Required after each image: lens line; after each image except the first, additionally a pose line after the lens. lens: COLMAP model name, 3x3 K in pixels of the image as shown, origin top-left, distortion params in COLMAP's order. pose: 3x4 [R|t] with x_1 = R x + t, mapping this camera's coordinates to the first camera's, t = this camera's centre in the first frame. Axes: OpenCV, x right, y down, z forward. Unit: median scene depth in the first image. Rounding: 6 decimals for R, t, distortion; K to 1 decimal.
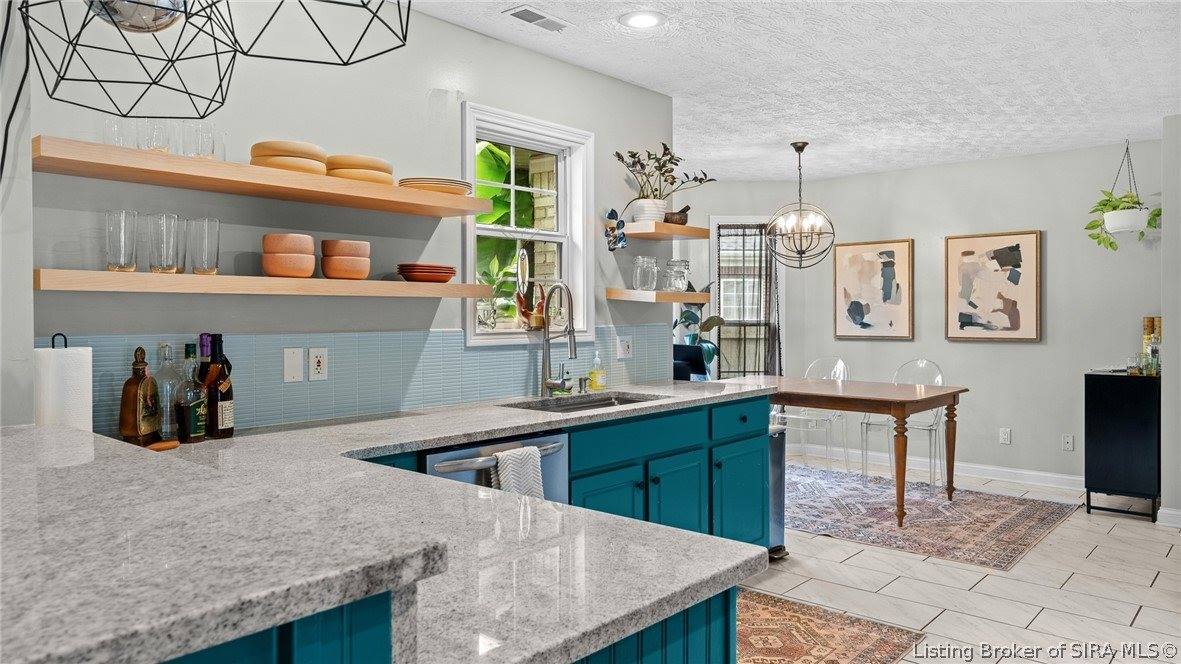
lens RADIAL K [[805.1, 0, 590.5], [0, 805.1, 332.0], [0, 0, 1]] dist [0.001397, 0.000566]
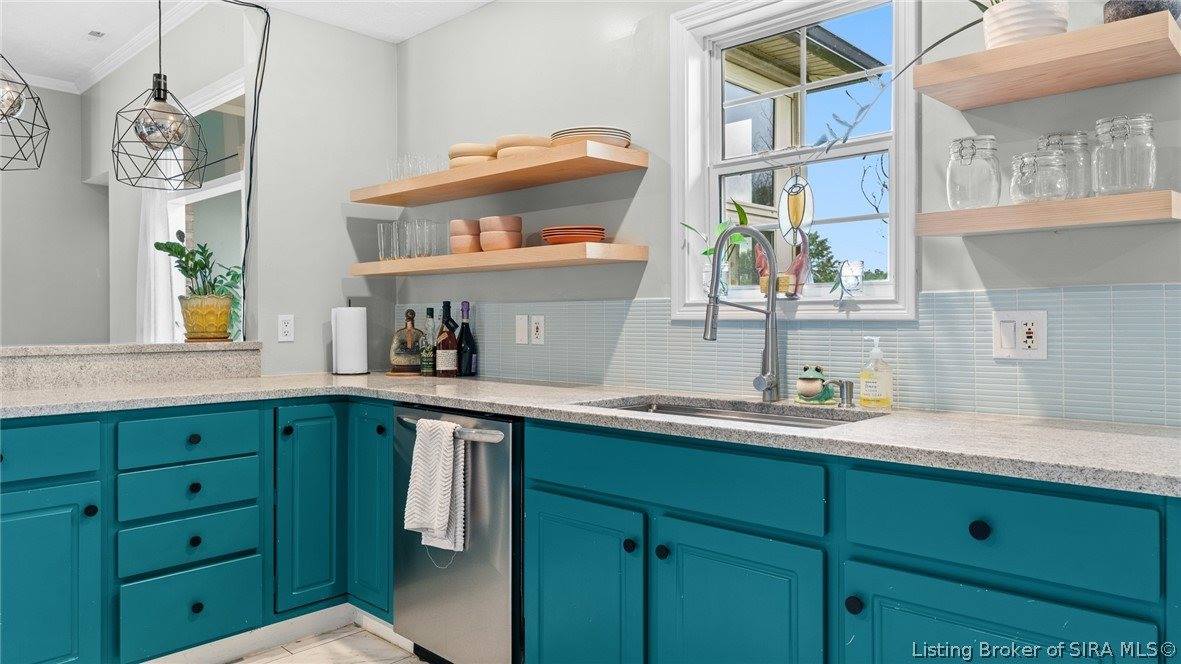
lens RADIAL K [[765.5, 0, 590.5], [0, 765.5, 332.0], [0, 0, 1]] dist [-0.002159, -0.000216]
pose [[-0.022971, 0.017461, -0.999584, 0.639211], [-0.023580, 0.999560, 0.018003, 0.019460], [0.999458, 0.023984, -0.022549, 0.977469]]
